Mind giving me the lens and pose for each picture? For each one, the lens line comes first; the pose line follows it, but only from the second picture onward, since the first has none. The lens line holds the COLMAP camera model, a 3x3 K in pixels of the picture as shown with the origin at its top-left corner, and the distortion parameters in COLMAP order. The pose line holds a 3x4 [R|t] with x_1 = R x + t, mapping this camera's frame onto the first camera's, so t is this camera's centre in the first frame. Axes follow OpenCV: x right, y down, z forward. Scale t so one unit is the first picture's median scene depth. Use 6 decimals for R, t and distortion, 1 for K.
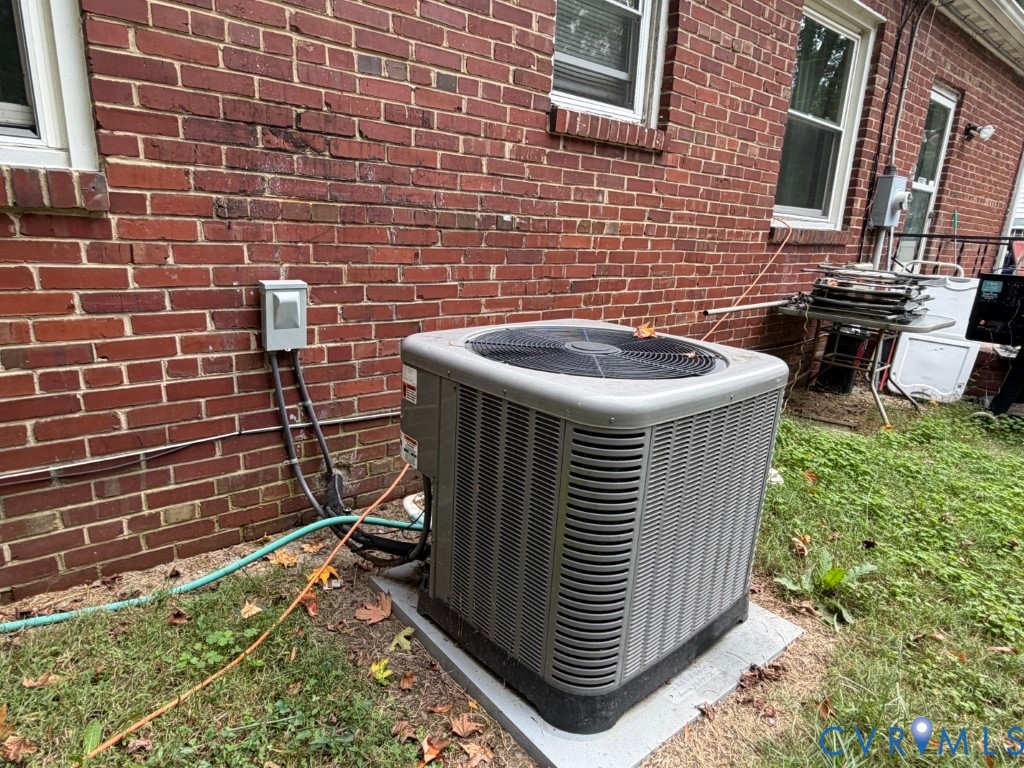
lens RADIAL K [[600.6, 0, 512.2], [0, 600.6, 389.4], [0, 0, 1]] dist [-0.001762, -0.000417]
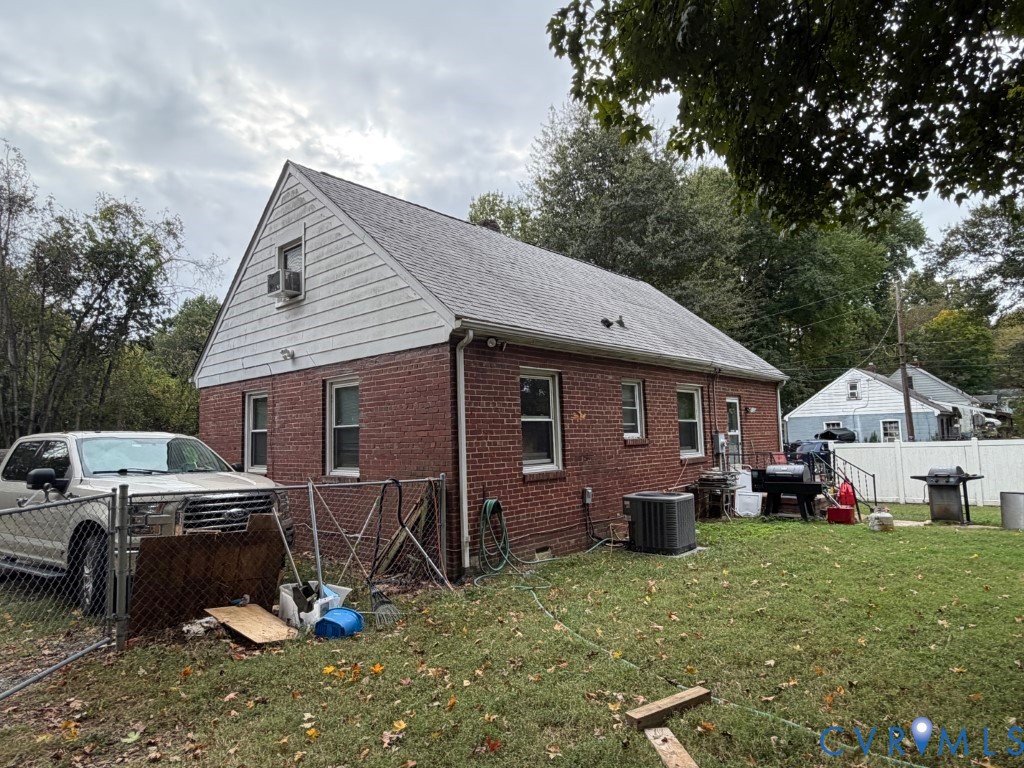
lens RADIAL K [[603.5, 0, 508.7], [0, 603.5, 383.0], [0, 0, 1]] dist [-0.005369, 0.001930]
pose [[0.986888, -0.060977, 0.149447, -0.762784], [0.108871, 0.935036, -0.337425, 0.265410], [-0.119163, 0.349271, 0.929414, -1.654093]]
